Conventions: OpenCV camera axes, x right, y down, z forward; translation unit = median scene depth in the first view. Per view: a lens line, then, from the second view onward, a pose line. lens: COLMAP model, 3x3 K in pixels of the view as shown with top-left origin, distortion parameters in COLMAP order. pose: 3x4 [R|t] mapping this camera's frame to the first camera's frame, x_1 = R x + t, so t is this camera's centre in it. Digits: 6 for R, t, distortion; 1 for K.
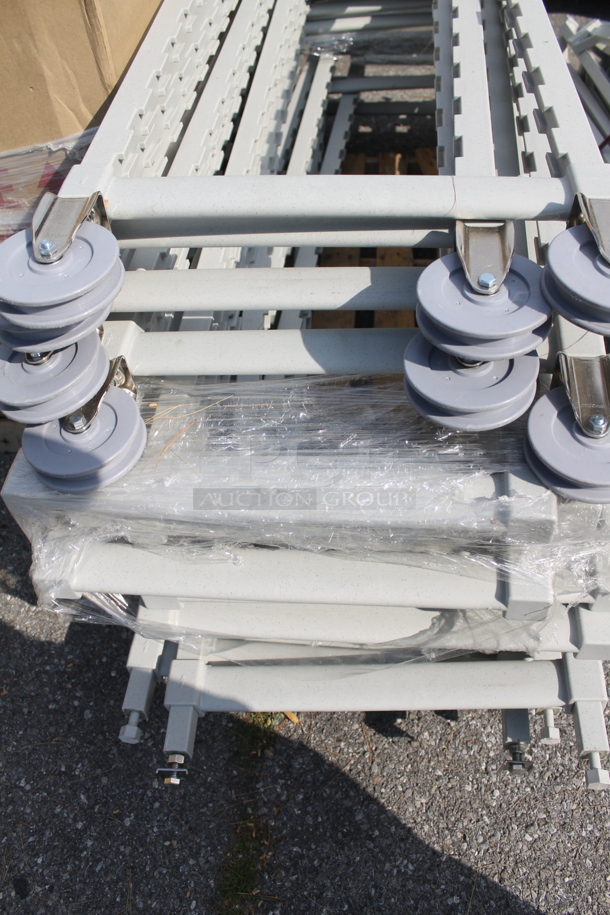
lens RADIAL K [[774.6, 0, 305.0], [0, 774.6, 457.5], [0, 0, 1]] dist [-0.229957, 0.241693]
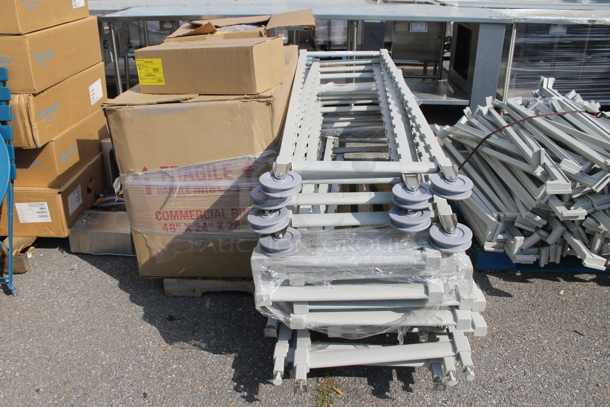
lens RADIAL K [[516.4, 0, 305.0], [0, 516.4, 203.5], [0, 0, 1]] dist [-0.229957, 0.241693]
pose [[0.999016, 0.012054, 0.042676, -0.280203], [0.005370, 0.922380, -0.386247, 0.593543], [-0.044019, 0.386096, 0.921408, -0.865979]]
